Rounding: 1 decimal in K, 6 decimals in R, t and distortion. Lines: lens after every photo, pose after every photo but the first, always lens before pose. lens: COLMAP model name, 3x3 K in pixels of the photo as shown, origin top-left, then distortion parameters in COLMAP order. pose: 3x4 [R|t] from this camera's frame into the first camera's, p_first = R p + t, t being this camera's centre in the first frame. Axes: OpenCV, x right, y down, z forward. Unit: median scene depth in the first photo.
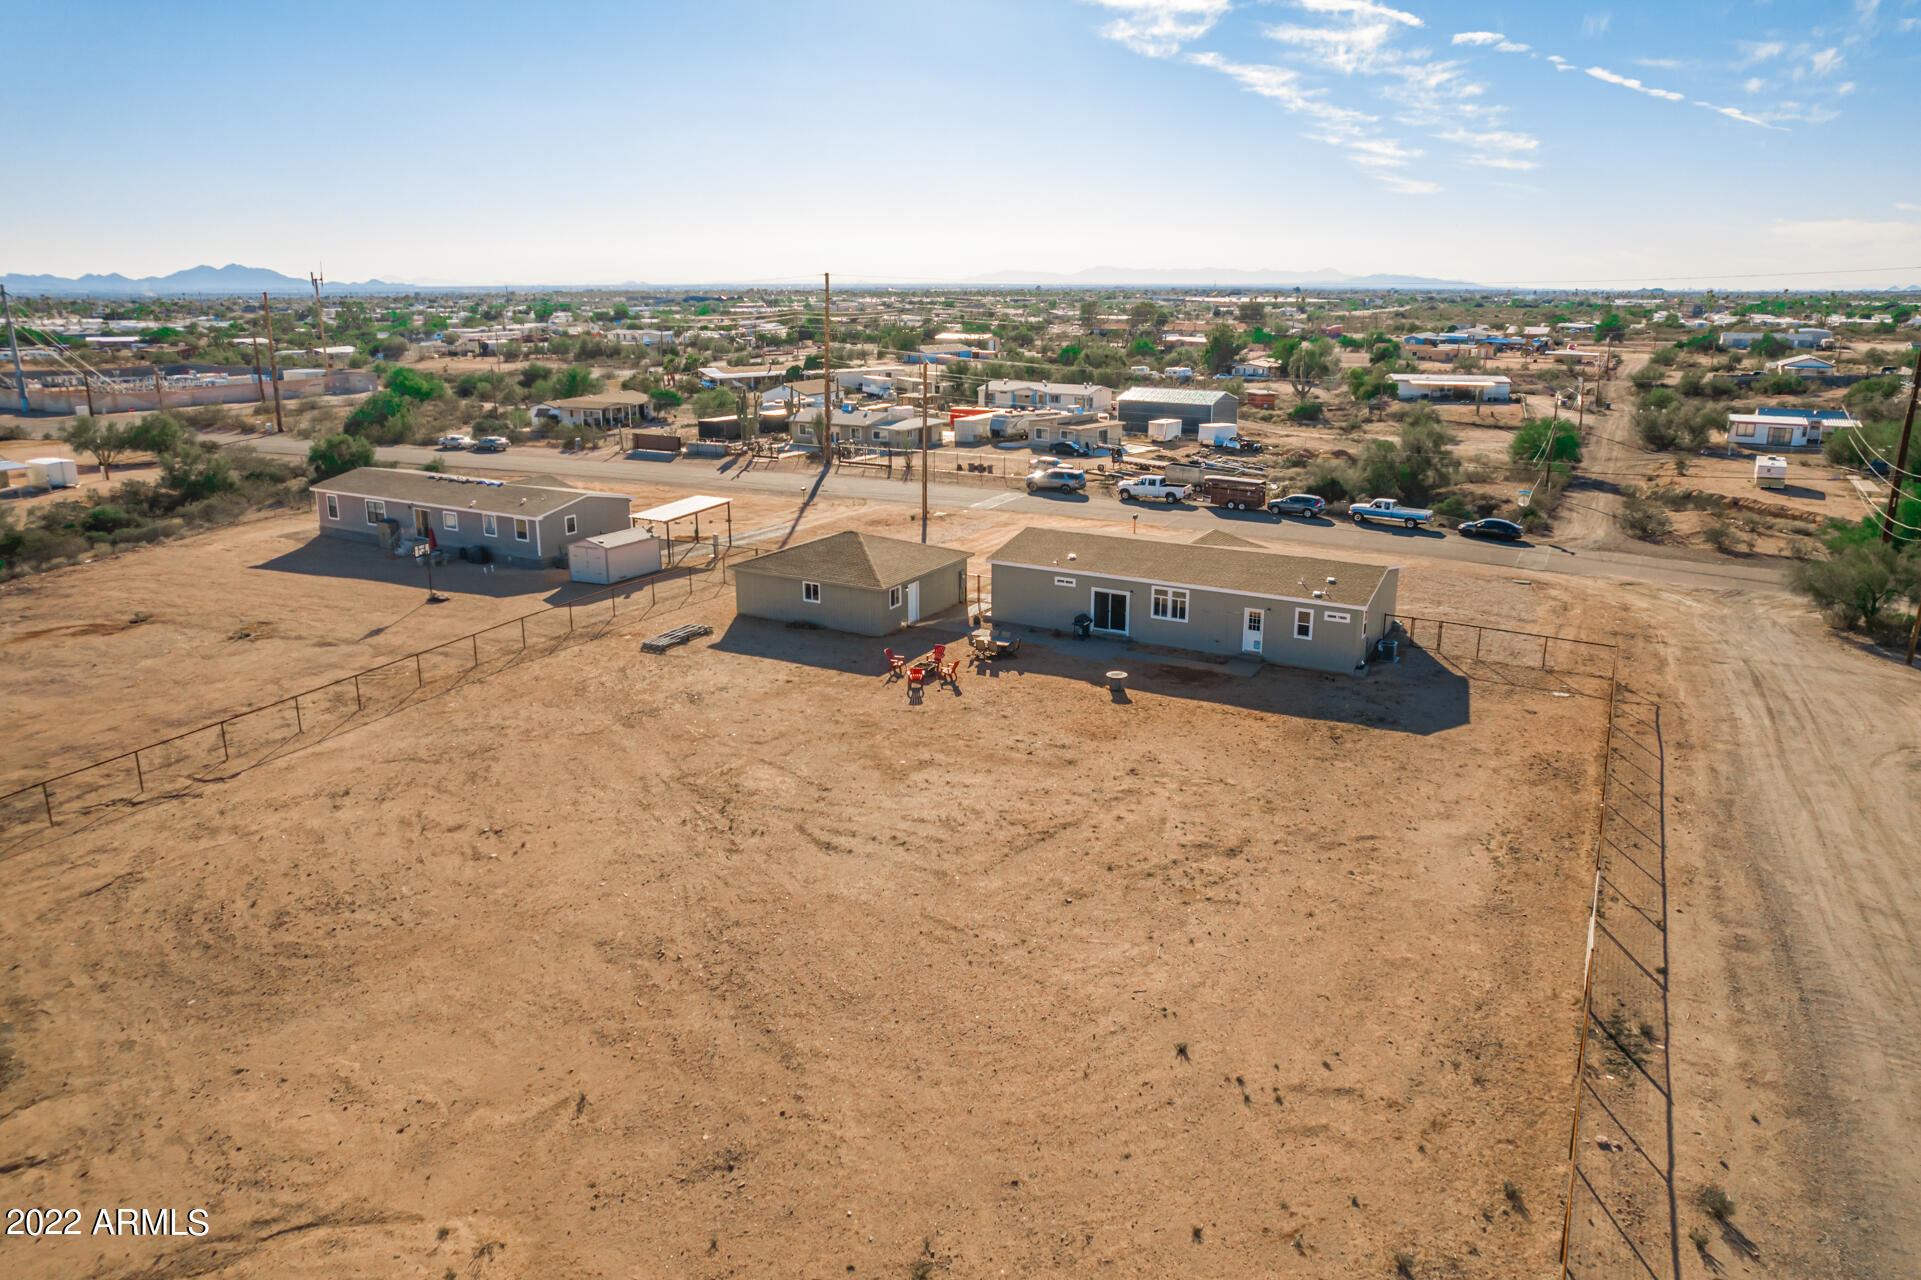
lens RADIAL K [[1236.6, 0, 961.2], [0, 1236.6, 634.8], [0, 0, 1]] dist [-0.068902, 0.047744]
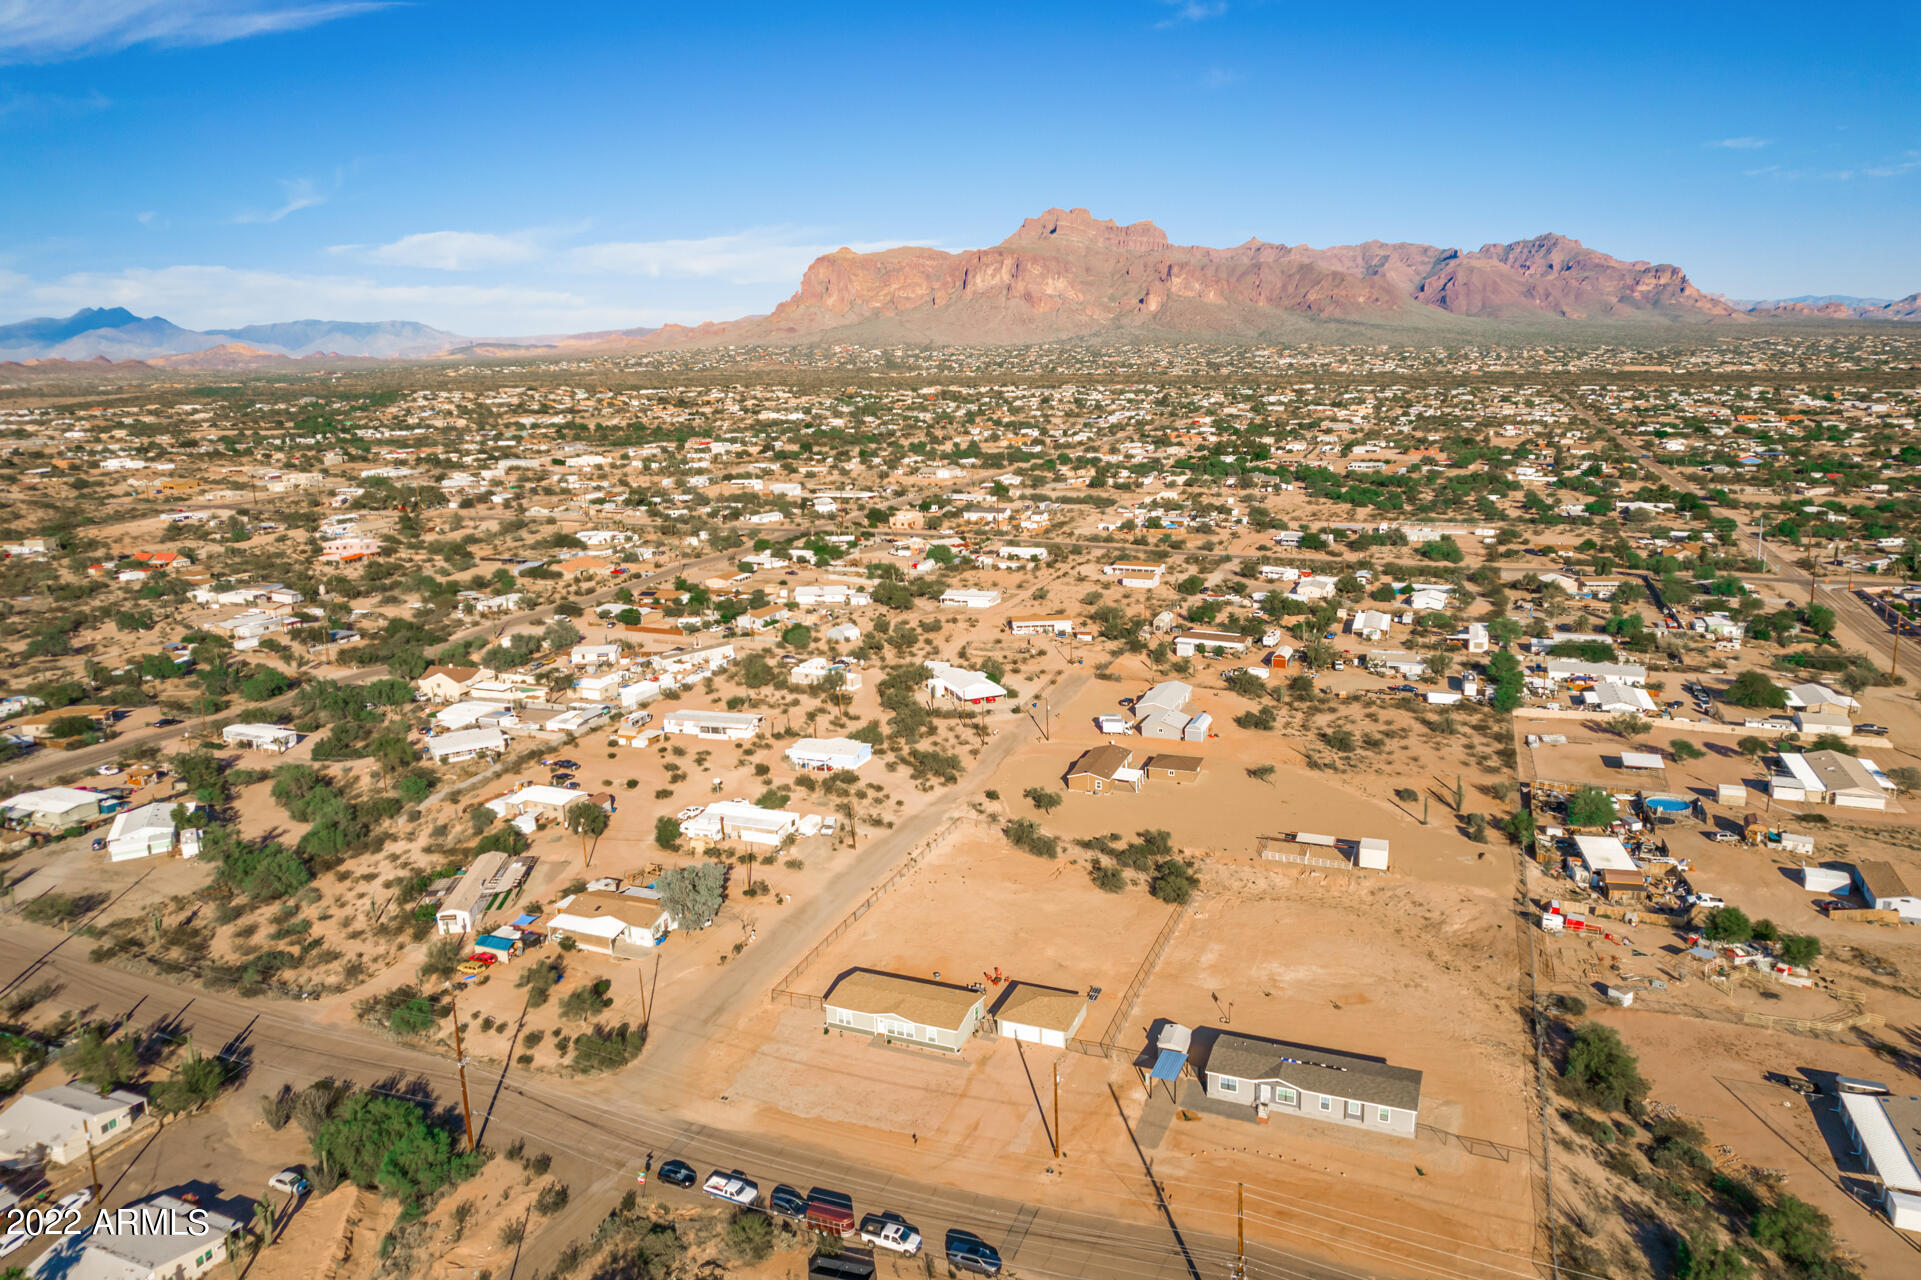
lens RADIAL K [[1263.0, 0, 969.1], [0, 1263.0, 601.0], [0, 0, 1]] dist [-0.061646, 0.052488]
pose [[-0.992631, 0.050610, -0.110098, 0.338658], [-0.006478, 0.885134, 0.465292, -2.267217], [0.121000, 0.462576, -0.878284, 3.290037]]
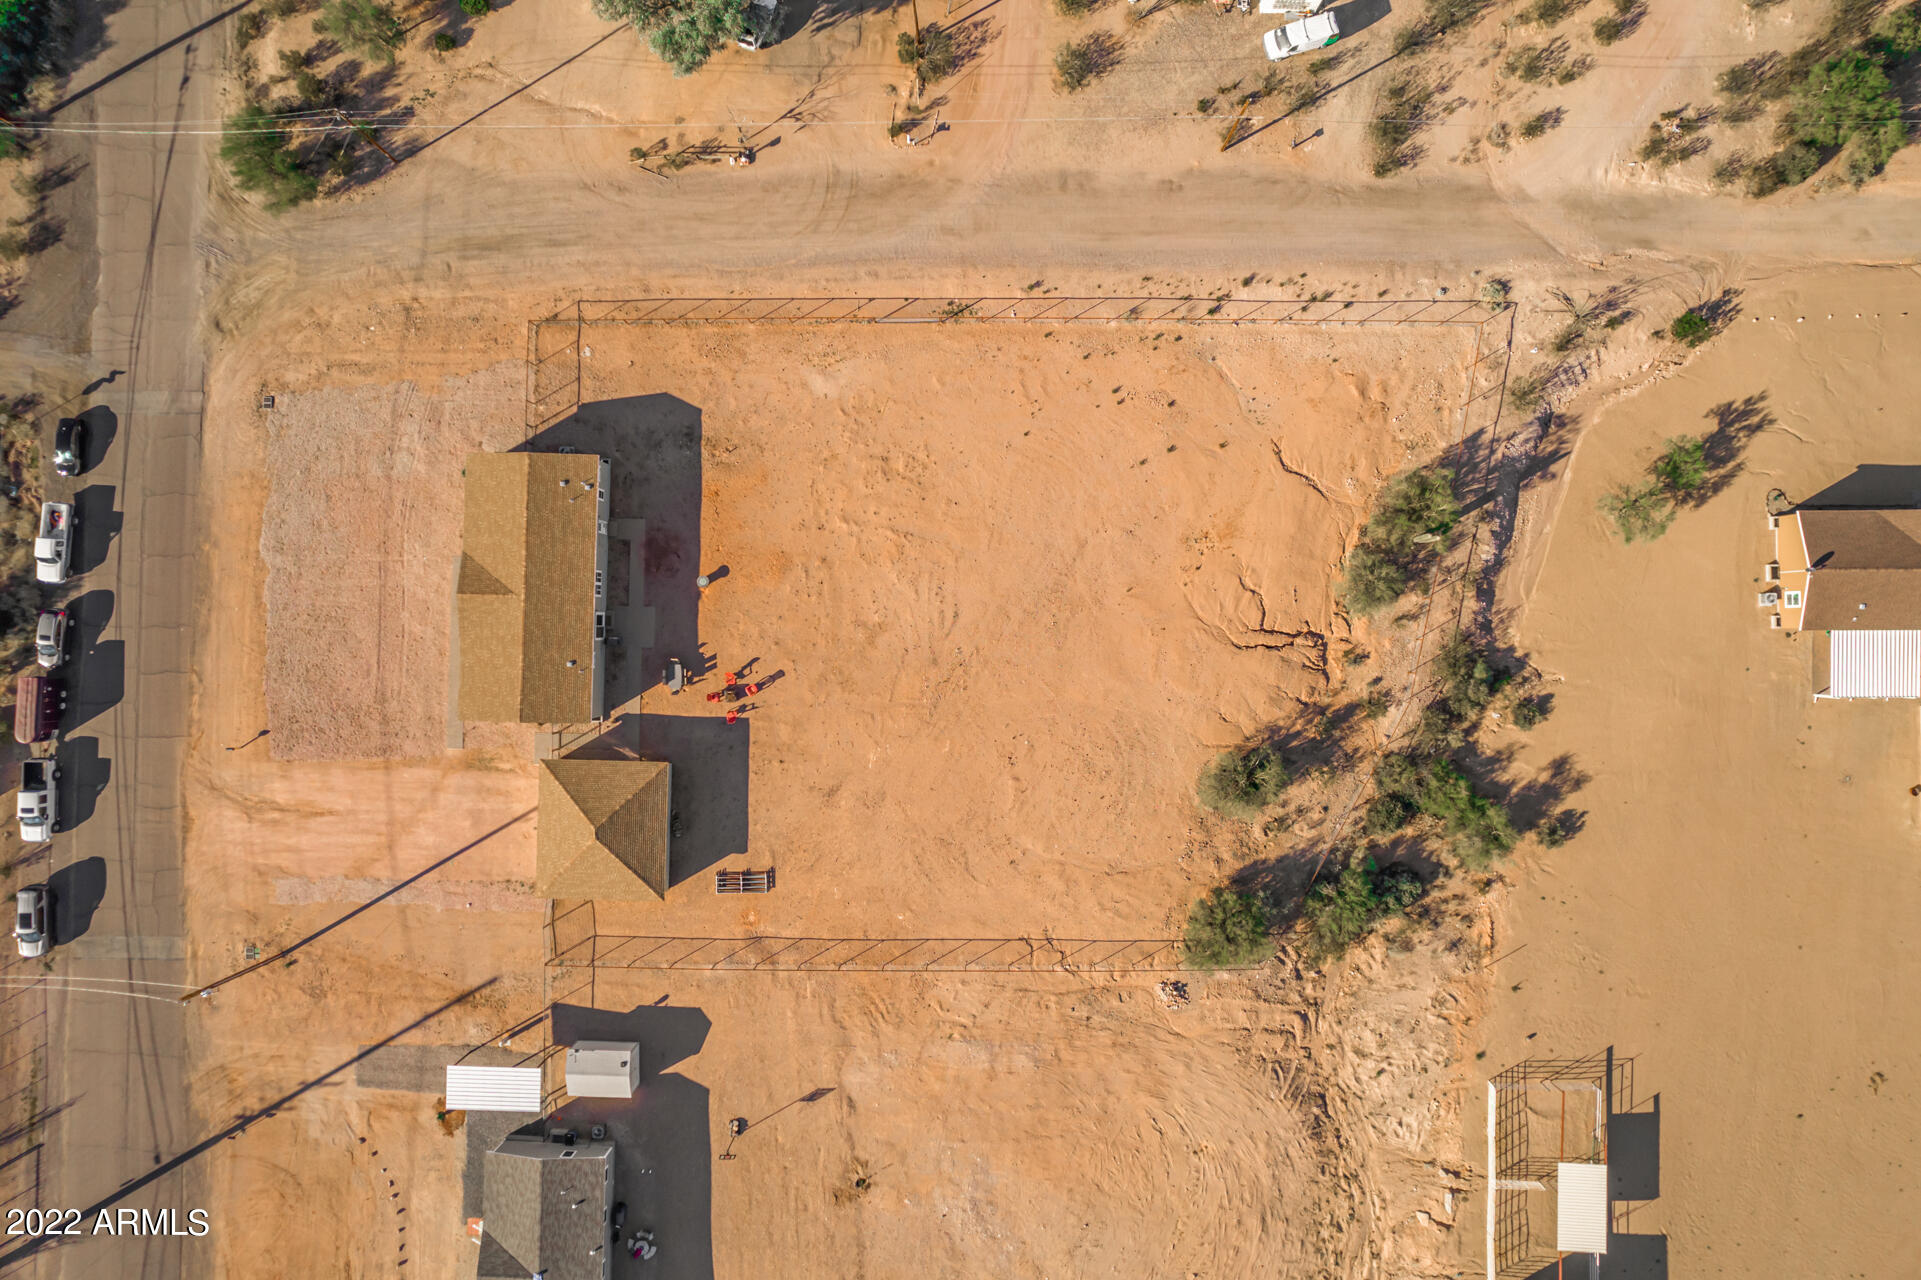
lens RADIAL K [[1226.7, 0, 962.0], [0, 1226.7, 643.0], [0, 0, 1]] dist [-0.045315, 0.001546]
pose [[-0.471309, -0.881453, 0.030143, -0.157922], [0.262215, -0.107410, 0.959013, -1.413509], [-0.842088, 0.459895, 0.281753, 0.251077]]
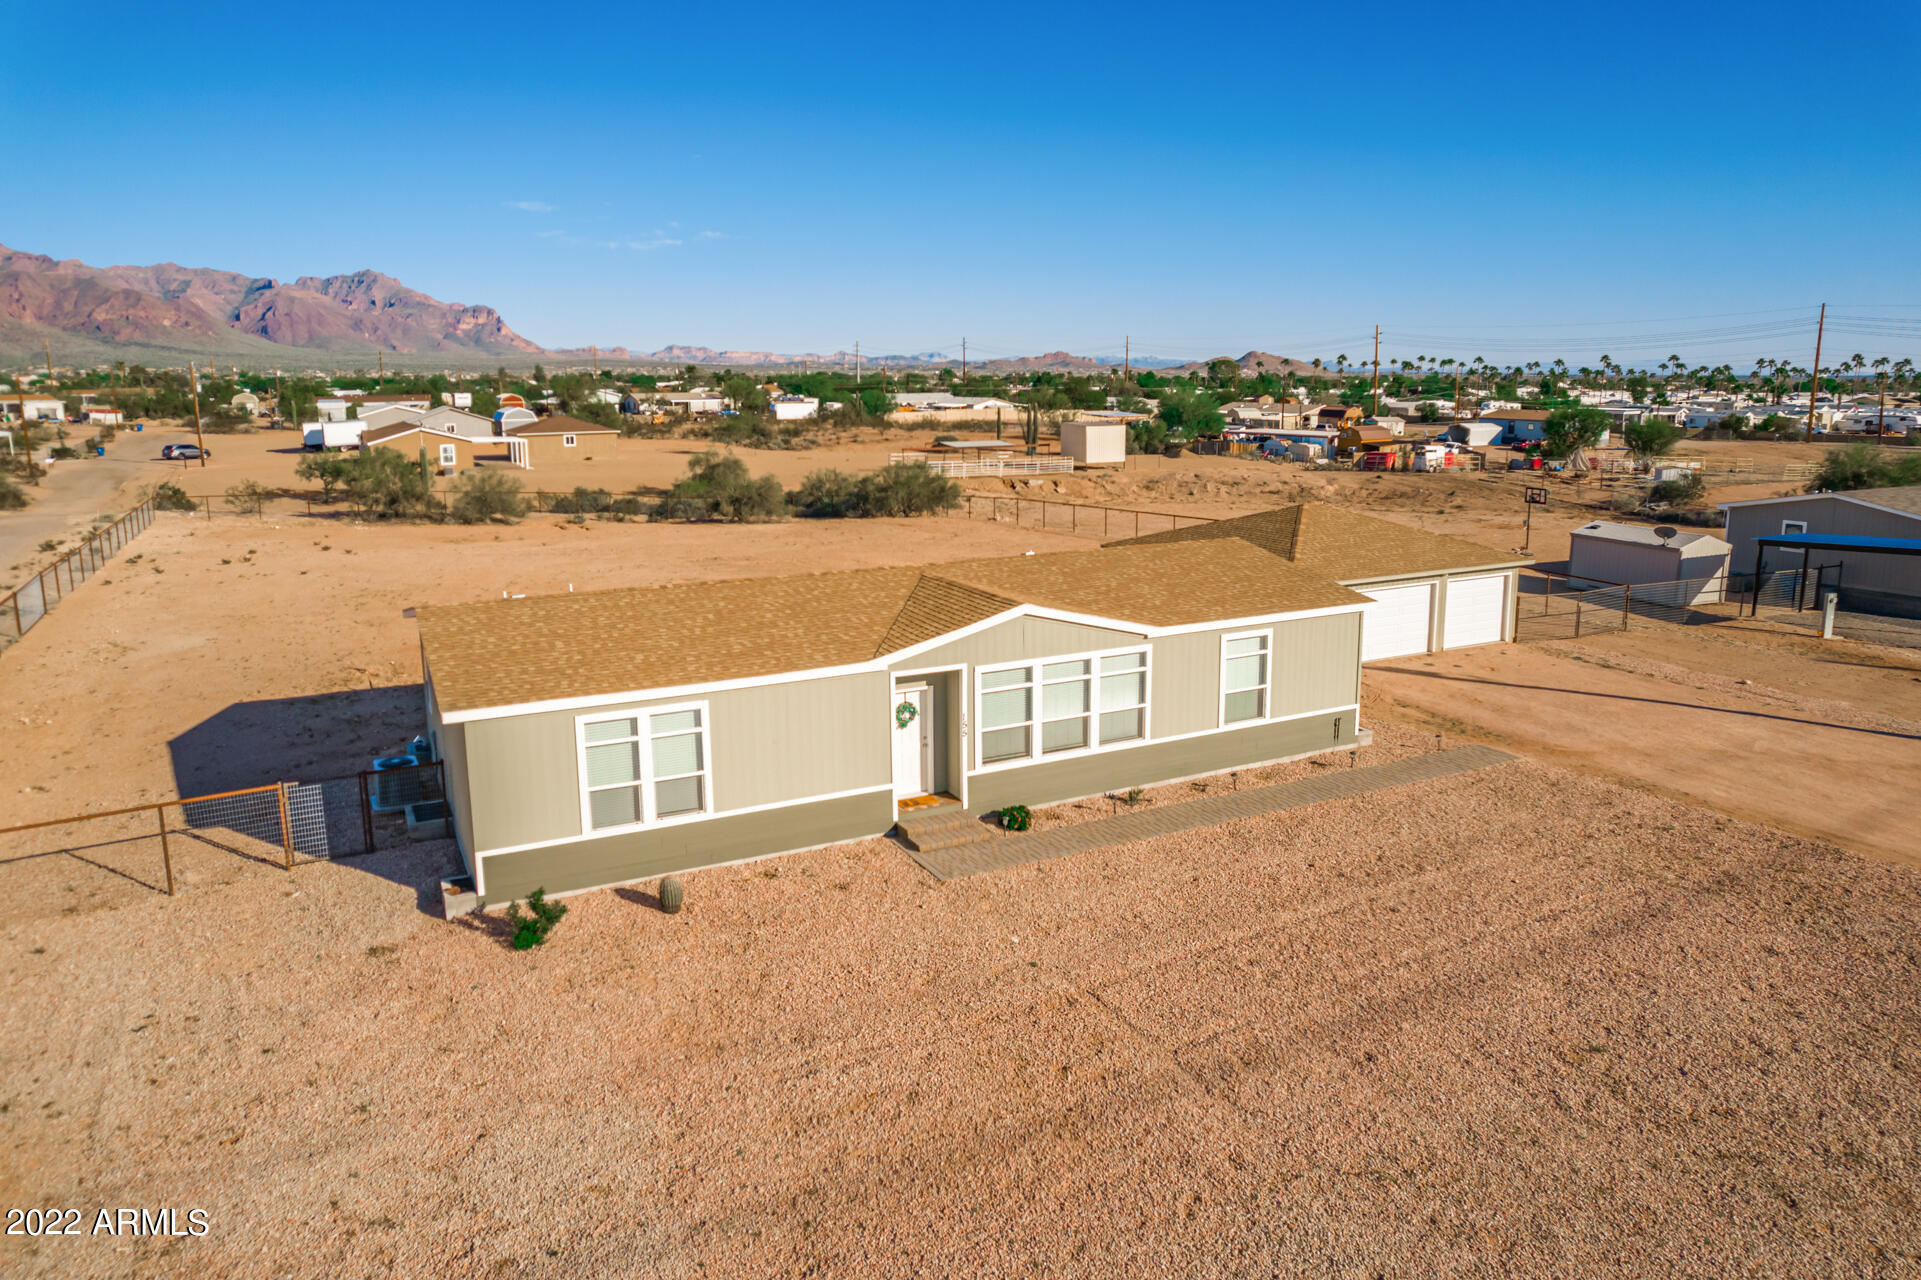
lens RADIAL K [[1258.1, 0, 968.1], [0, 1258.1, 591.3], [0, 0, 1]] dist [-0.088993, 0.092795]
pose [[-0.546622, 0.149061, -0.824005, 0.595282], [-0.227312, 0.920666, 0.317339, -0.231300], [0.805936, 0.360771, -0.469373, 1.366993]]
